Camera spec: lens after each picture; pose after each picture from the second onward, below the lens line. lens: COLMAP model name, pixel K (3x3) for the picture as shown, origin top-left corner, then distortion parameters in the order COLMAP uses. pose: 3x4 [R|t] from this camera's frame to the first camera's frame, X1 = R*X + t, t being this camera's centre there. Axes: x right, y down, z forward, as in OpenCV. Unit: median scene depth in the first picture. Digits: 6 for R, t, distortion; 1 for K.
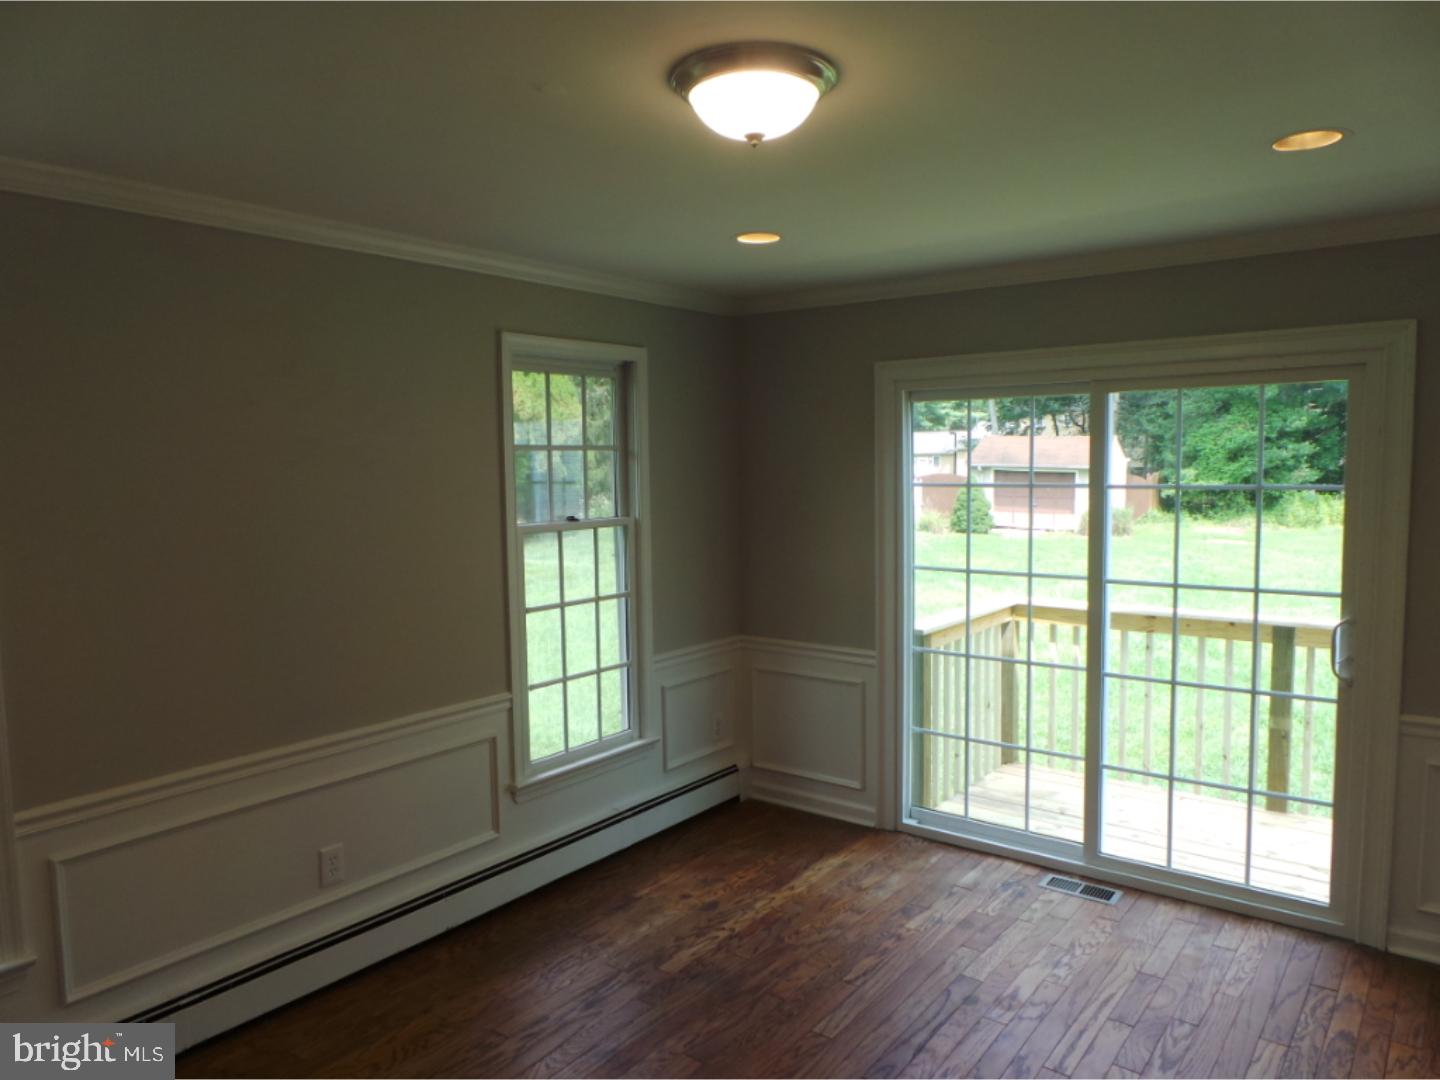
lens RADIAL K [[989.6, 0, 731.8], [0, 989.6, 537.4], [0, 0, 1]] dist [-0.004358, -0.010274]
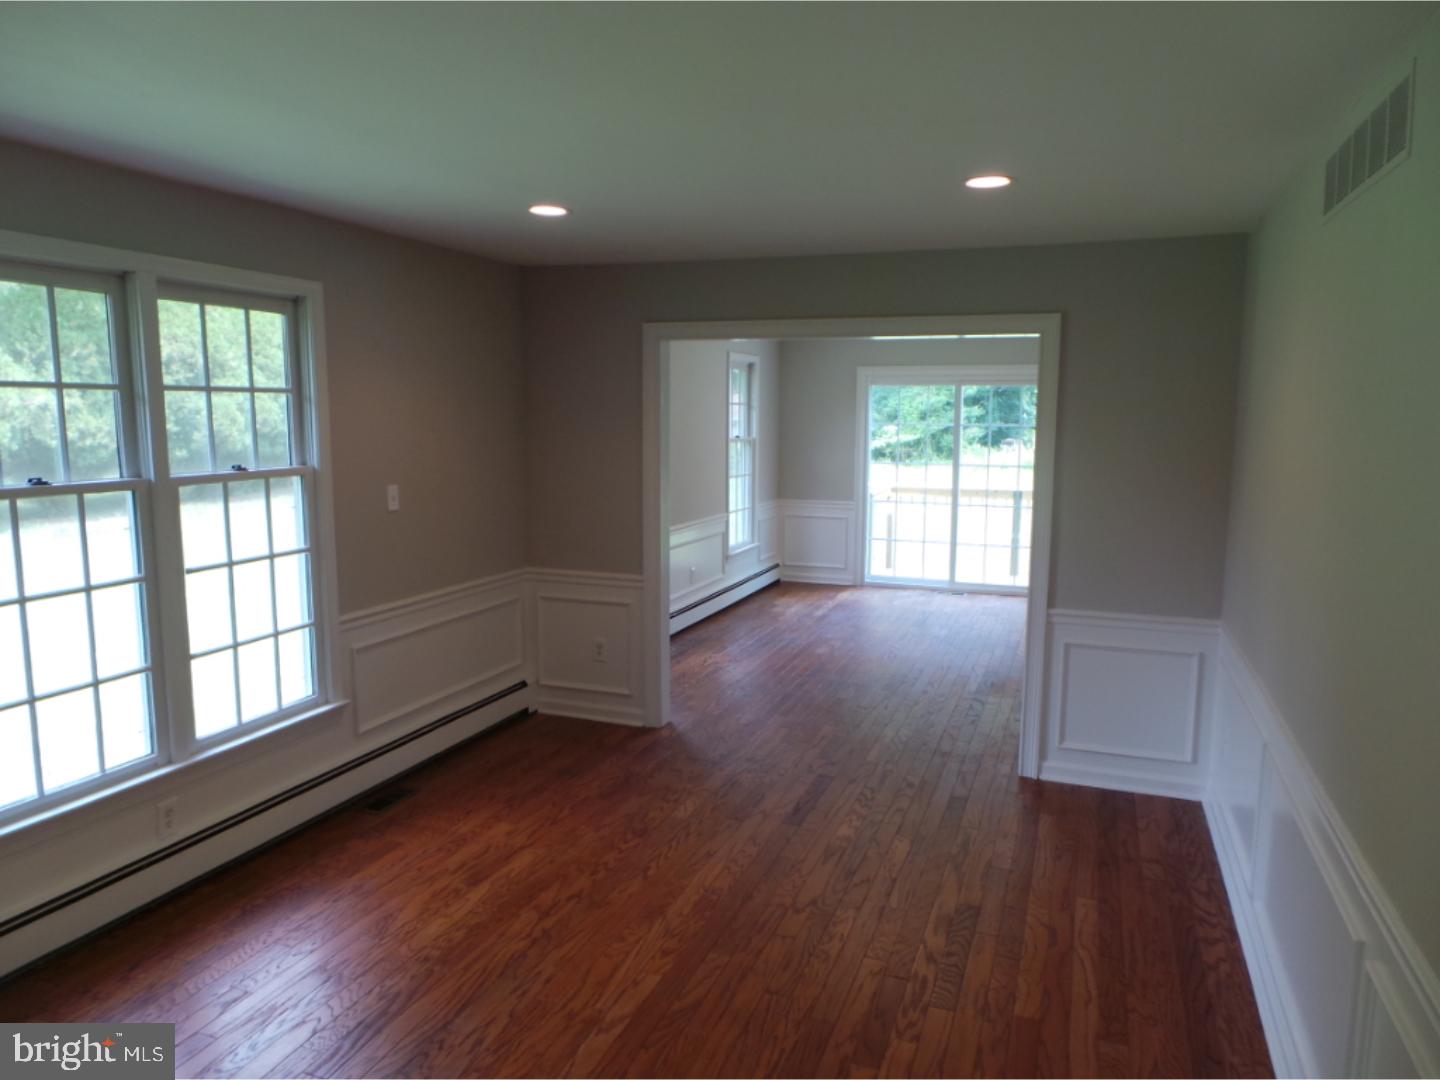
lens RADIAL K [[989.6, 0, 742.2], [0, 989.6, 537.1], [0, 0, 1]] dist [-0.004358, -0.010274]
pose [[0.950855, -0.011622, 0.309420, -0.108124], [-0.003282, 0.998861, 0.047605, 0.012777], [-0.309621, -0.046281, 0.949733, -0.139170]]
